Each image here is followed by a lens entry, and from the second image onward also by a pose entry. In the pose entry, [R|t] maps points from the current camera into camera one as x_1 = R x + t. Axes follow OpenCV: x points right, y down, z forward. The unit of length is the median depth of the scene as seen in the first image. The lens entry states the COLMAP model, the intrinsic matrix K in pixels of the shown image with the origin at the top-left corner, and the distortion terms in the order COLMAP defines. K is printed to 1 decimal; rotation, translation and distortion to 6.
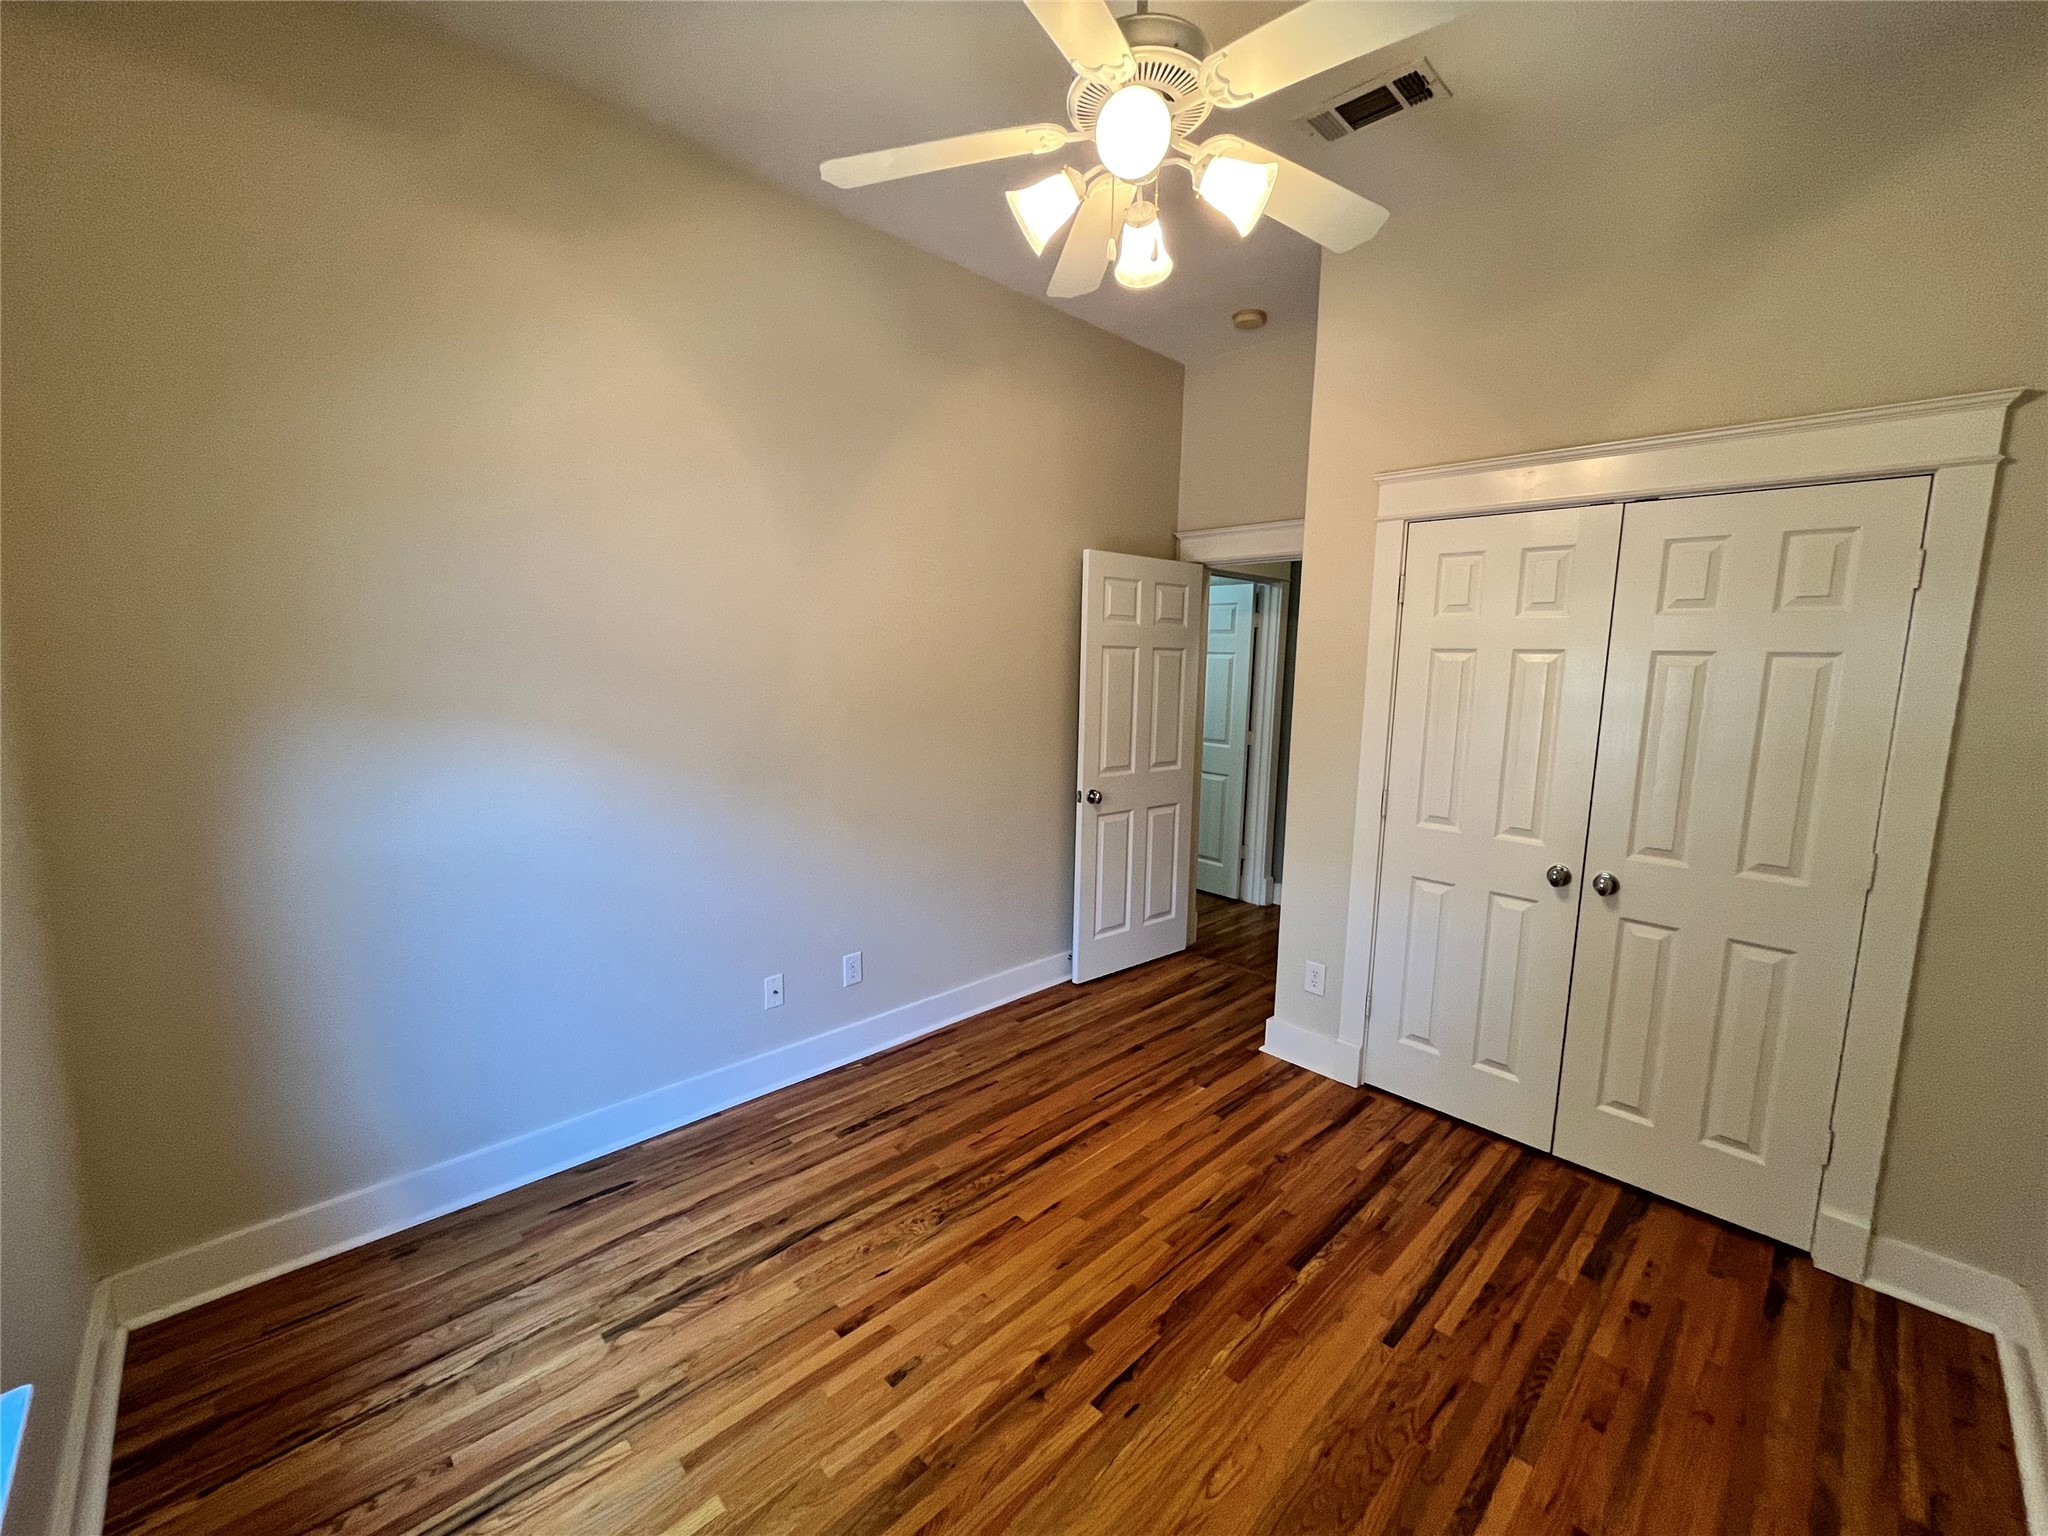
lens RADIAL K [[828.4, 0, 1029.0], [0, 828.4, 767.2], [0, 0, 1]] dist [-0.000172, -0.000115]
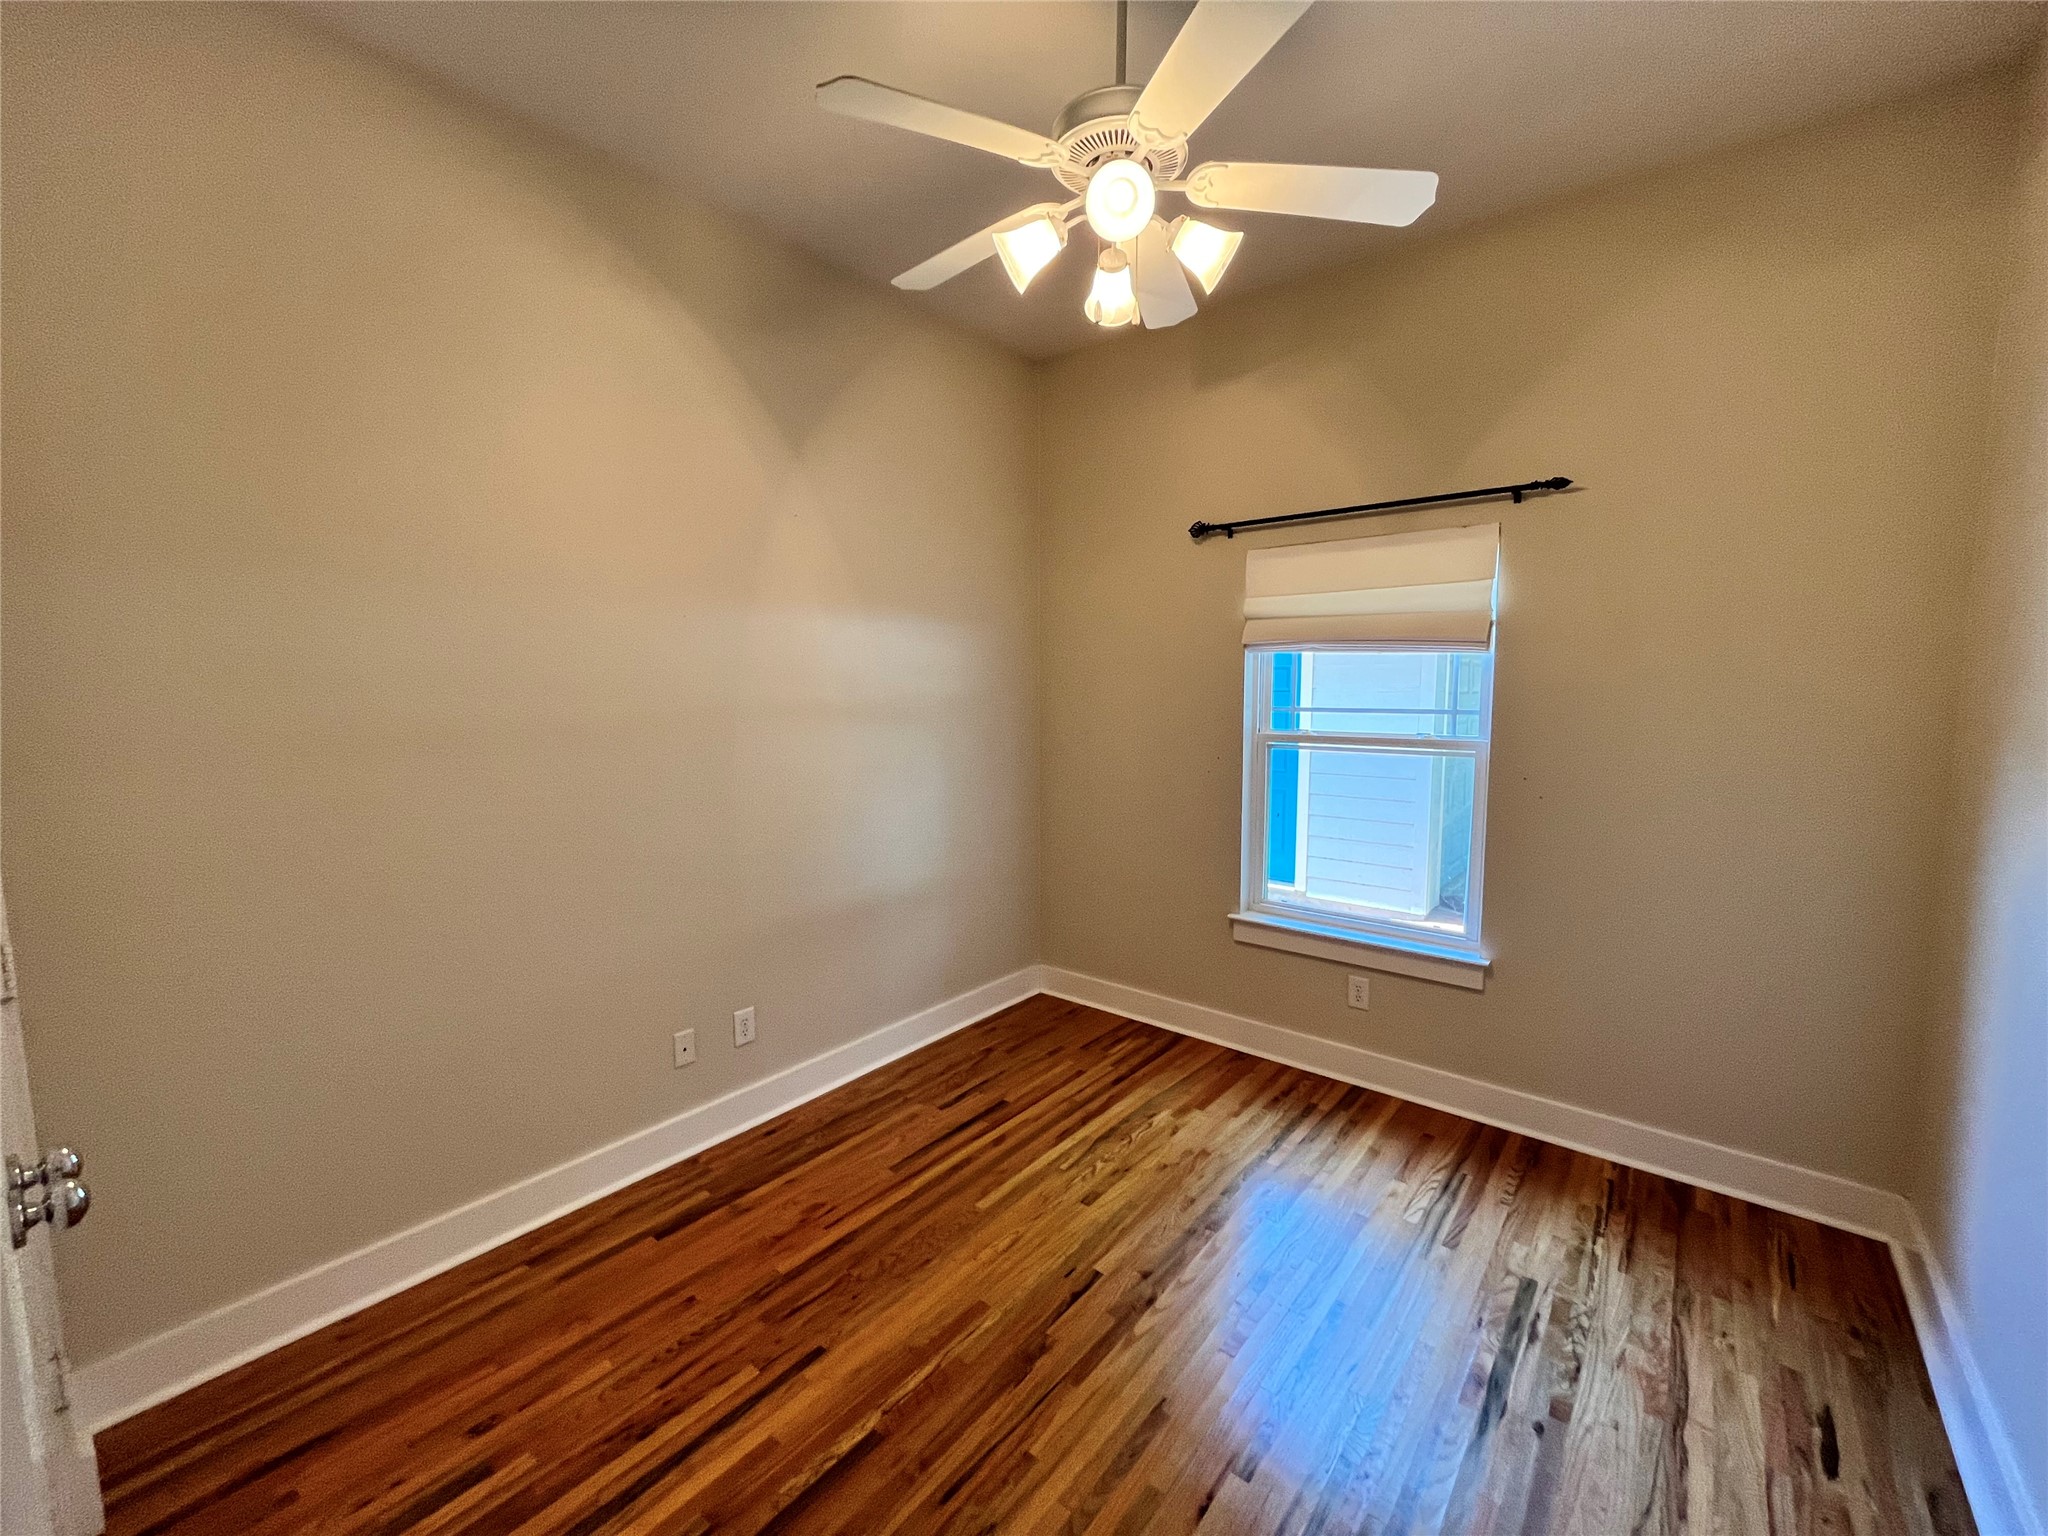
lens RADIAL K [[828.4, 0, 1029.0], [0, 828.4, 767.2], [0, 0, 1]] dist [-0.000172, -0.000115]
pose [[-0.993552, -0.005089, -0.113261, 0.296109], [-0.031595, 0.971846, 0.233489, -0.231857], [0.108884, 0.235562, -0.965741, 1.802723]]
